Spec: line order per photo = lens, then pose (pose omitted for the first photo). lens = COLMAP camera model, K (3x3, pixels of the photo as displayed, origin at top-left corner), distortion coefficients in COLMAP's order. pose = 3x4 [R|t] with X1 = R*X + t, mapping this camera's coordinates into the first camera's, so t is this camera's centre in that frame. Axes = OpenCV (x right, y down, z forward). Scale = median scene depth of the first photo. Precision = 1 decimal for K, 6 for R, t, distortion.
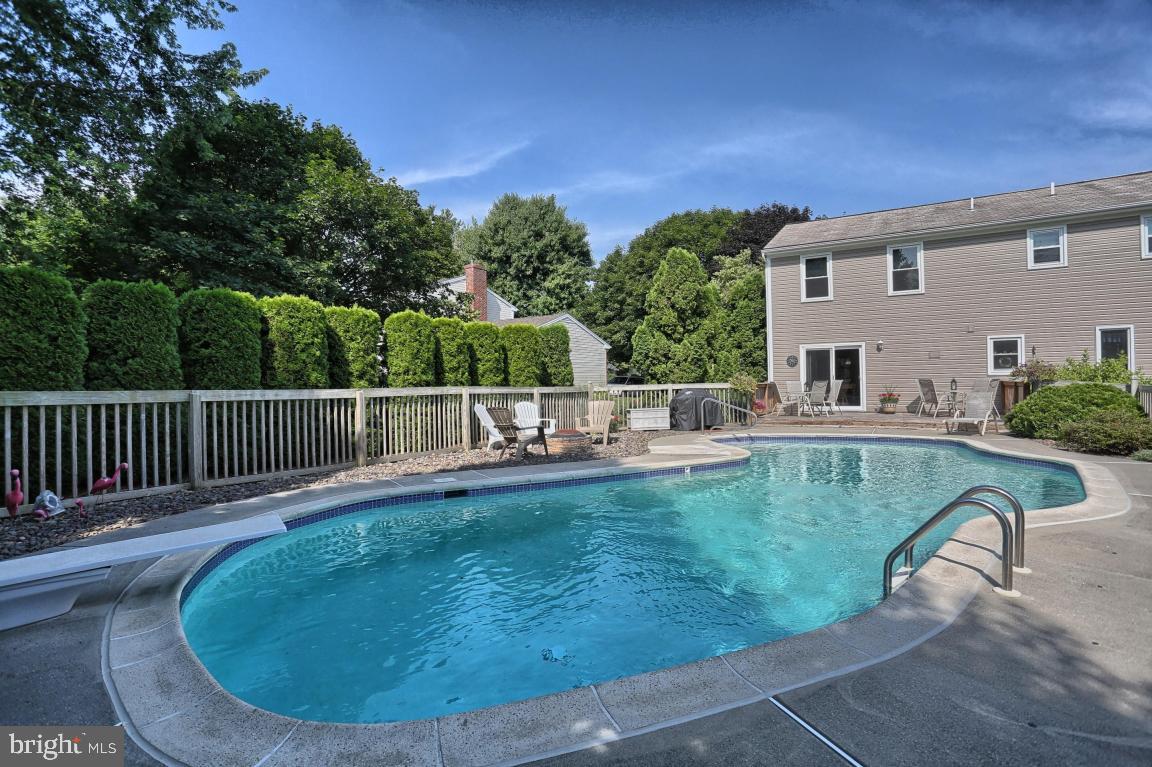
lens RADIAL K [[559.9, 0, 572.1], [0, 559.9, 375.7], [0, 0, 1]] dist [-0.042488, 0.007194]
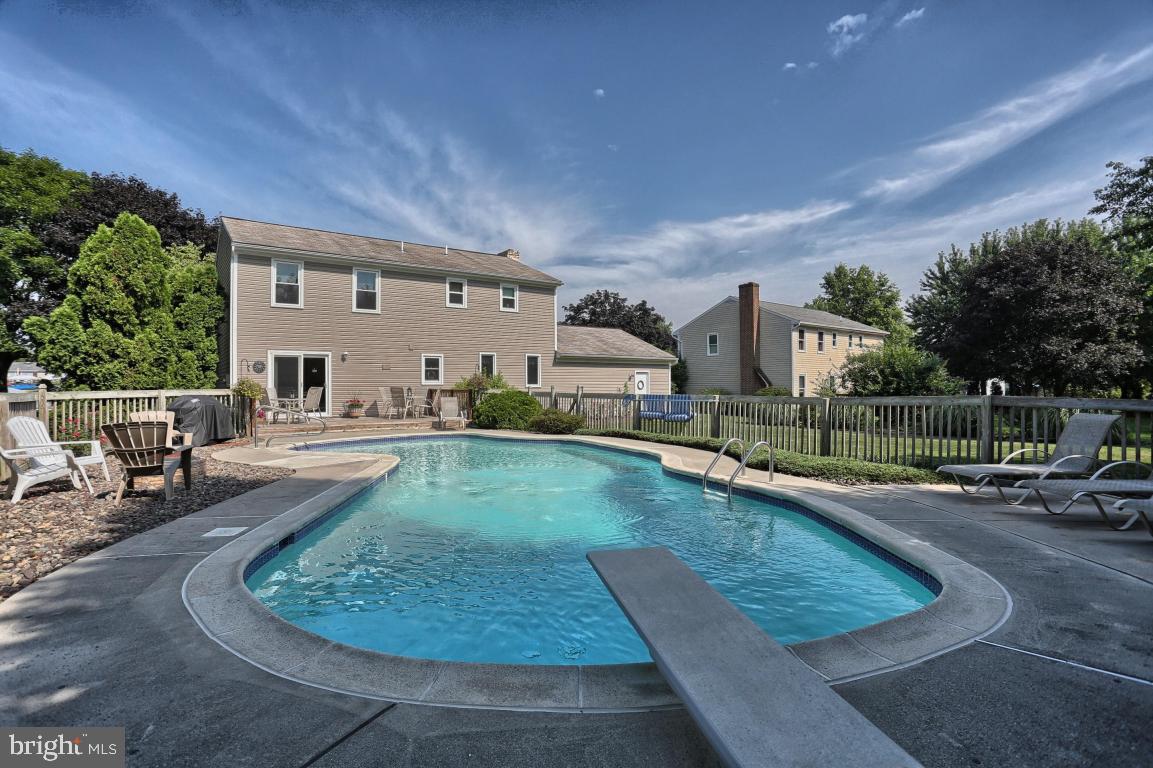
lens RADIAL K [[560.4, 0, 560.6], [0, 560.4, 383.0], [0, 0, 1]] dist [-0.042488, 0.007194]
pose [[0.382547, 0.018890, 0.923743, -0.279593], [-0.006185, 0.999821, -0.017884, 0.014666], [-0.923915, 0.001129, 0.382595, 0.170298]]
